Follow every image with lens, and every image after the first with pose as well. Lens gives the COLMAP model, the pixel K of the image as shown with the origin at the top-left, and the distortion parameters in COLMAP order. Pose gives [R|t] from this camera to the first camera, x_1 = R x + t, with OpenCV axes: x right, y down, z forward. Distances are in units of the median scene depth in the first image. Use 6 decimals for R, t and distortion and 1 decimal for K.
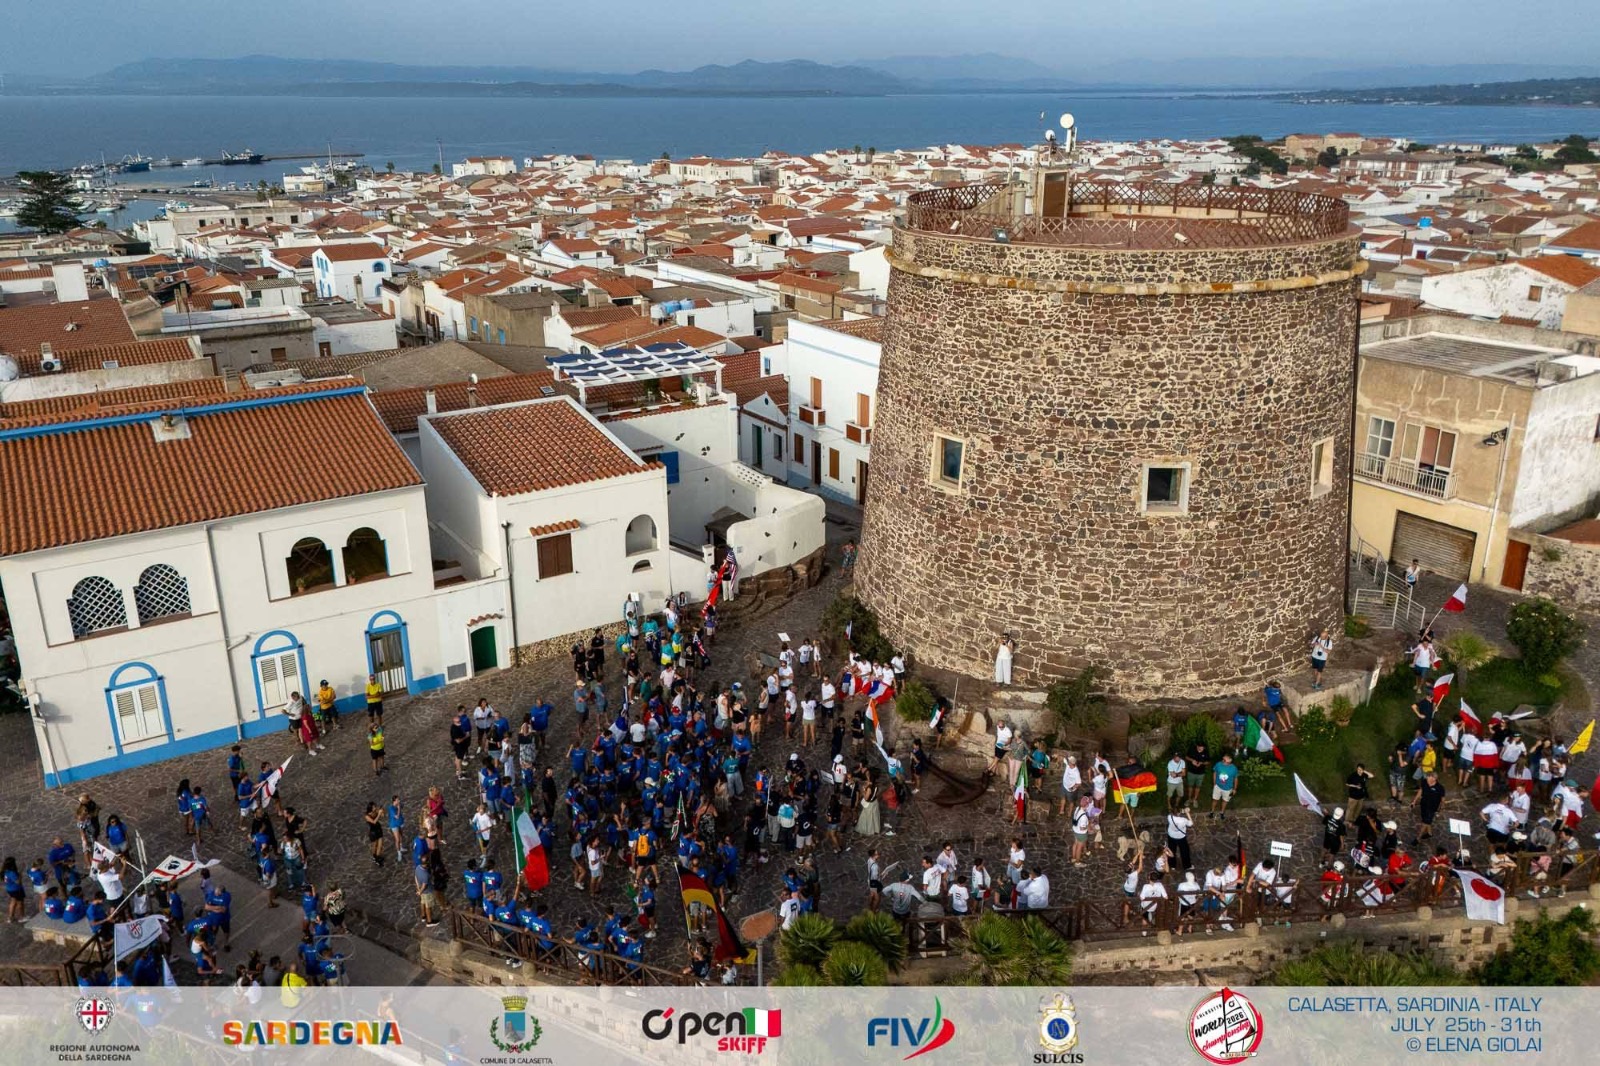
lens RADIAL K [[1180.1, 0, 802.6], [0, 1180.1, 446.5], [0, 0, 1]] dist [0.072291, -0.082242]
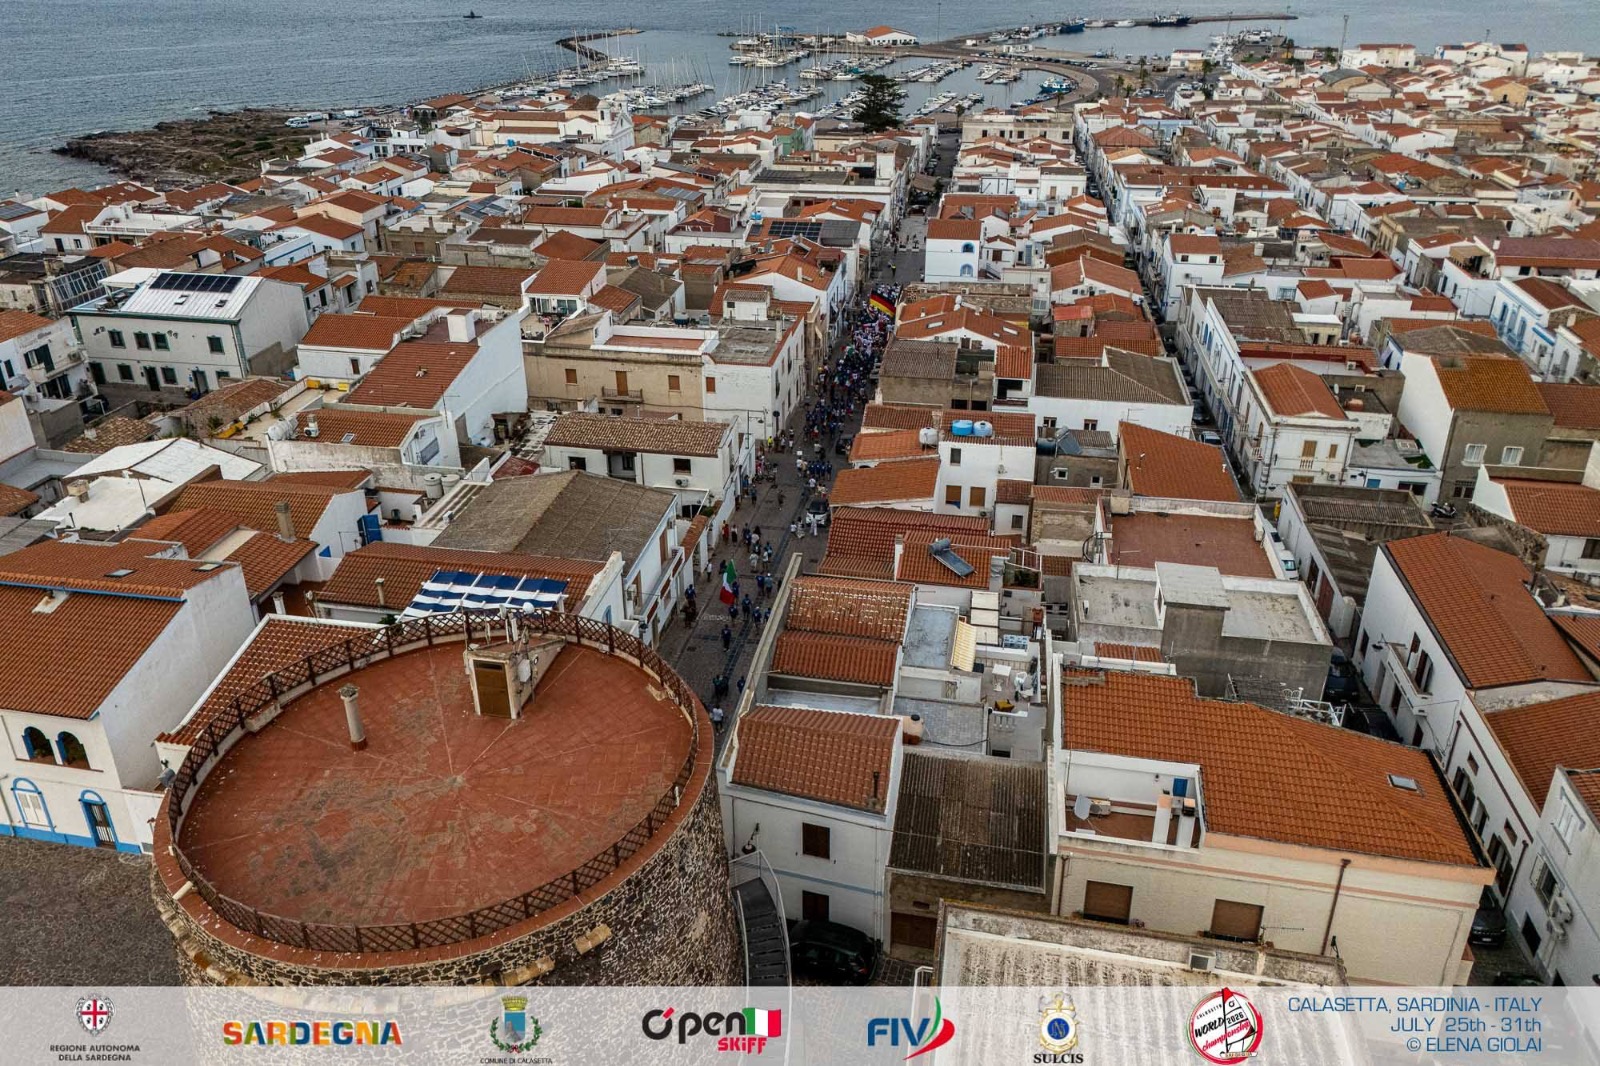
lens RADIAL K [[1175.2, 0, 802.0], [0, 1175.2, 469.3], [0, 0, 1]] dist [0.064666, -0.060083]
pose [[0.725274, 0.286804, -0.625877, 1.033223], [-0.195008, 0.957446, 0.212766, -0.696277], [0.660265, -0.032263, 0.750339, 0.599526]]
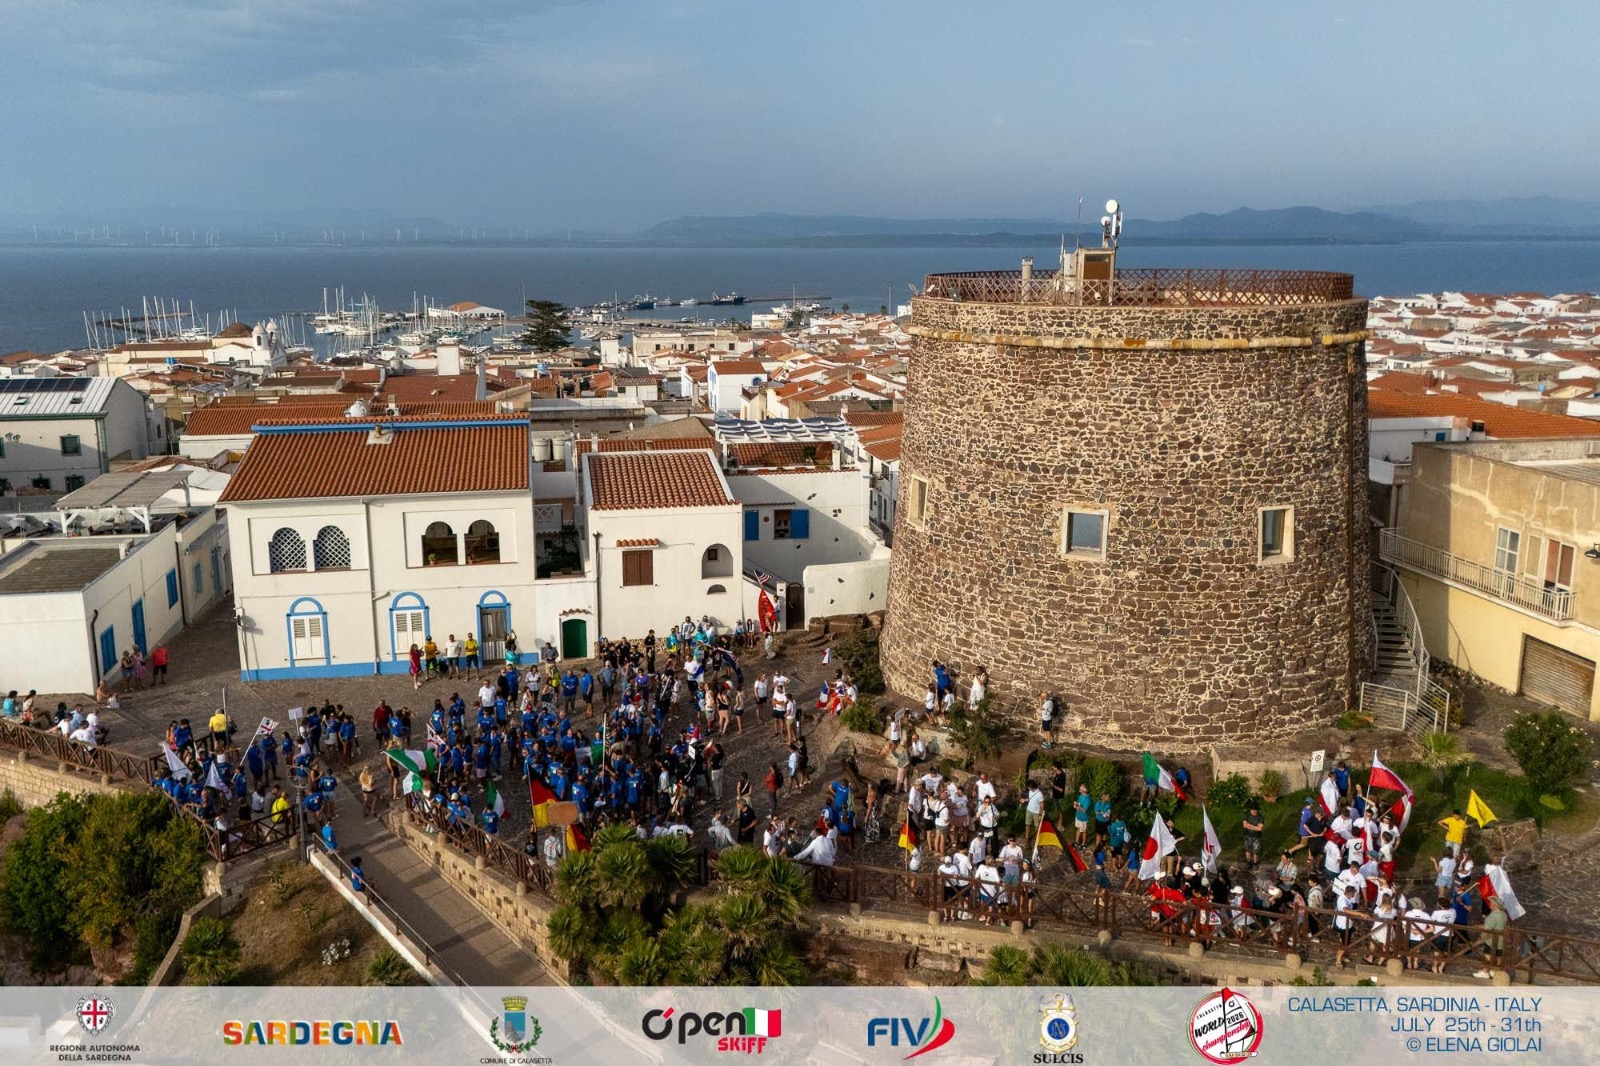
lens RADIAL K [[1211.6, 0, 786.7], [0, 1211.6, 457.5], [0, 0, 1]] dist [0.067922, -0.066566]
pose [[0.923592, 0.066622, -0.377543, 0.446750], [-0.109244, 0.989692, -0.092604, 0.093241], [0.367482, 0.126773, 0.921350, -0.088701]]
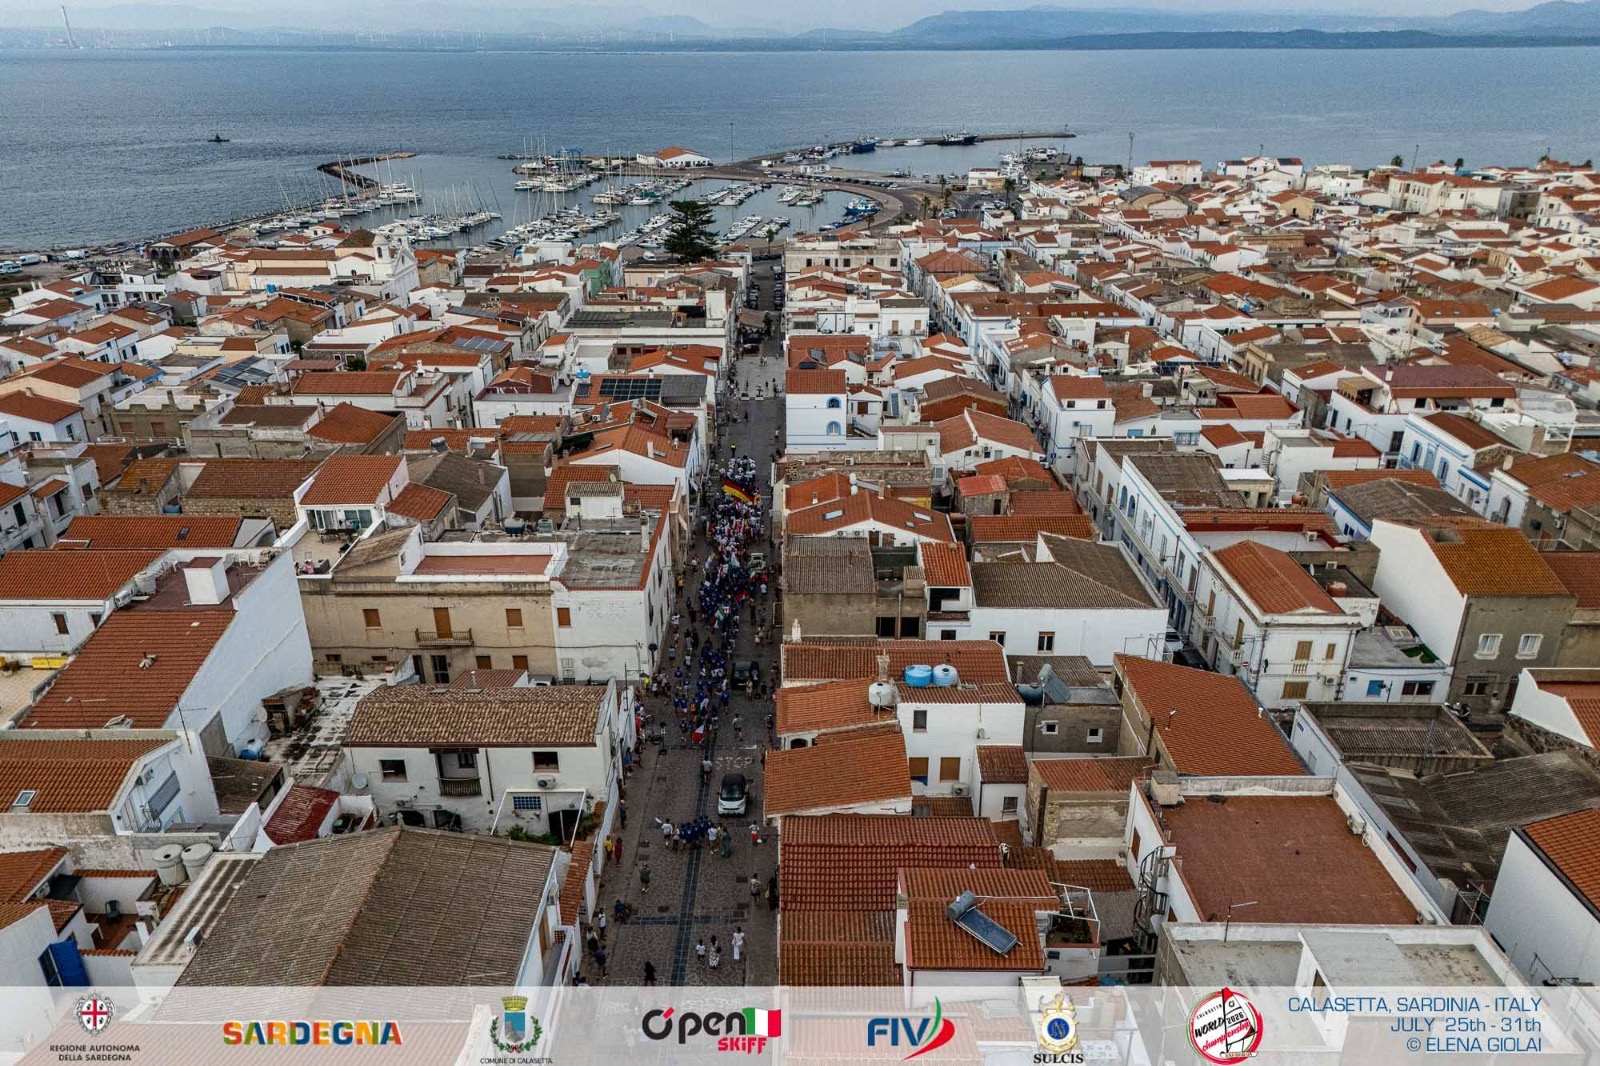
lens RADIAL K [[1179.1, 0, 803.2], [0, 1179.1, 592.5], [0, 0, 1]] dist [0.058835, -0.051397]
pose [[0.833553, 0.230946, -0.501850, 0.465721], [-0.156850, 0.969978, 0.185852, -0.771730], [0.529705, -0.076202, 0.844752, 0.998434]]
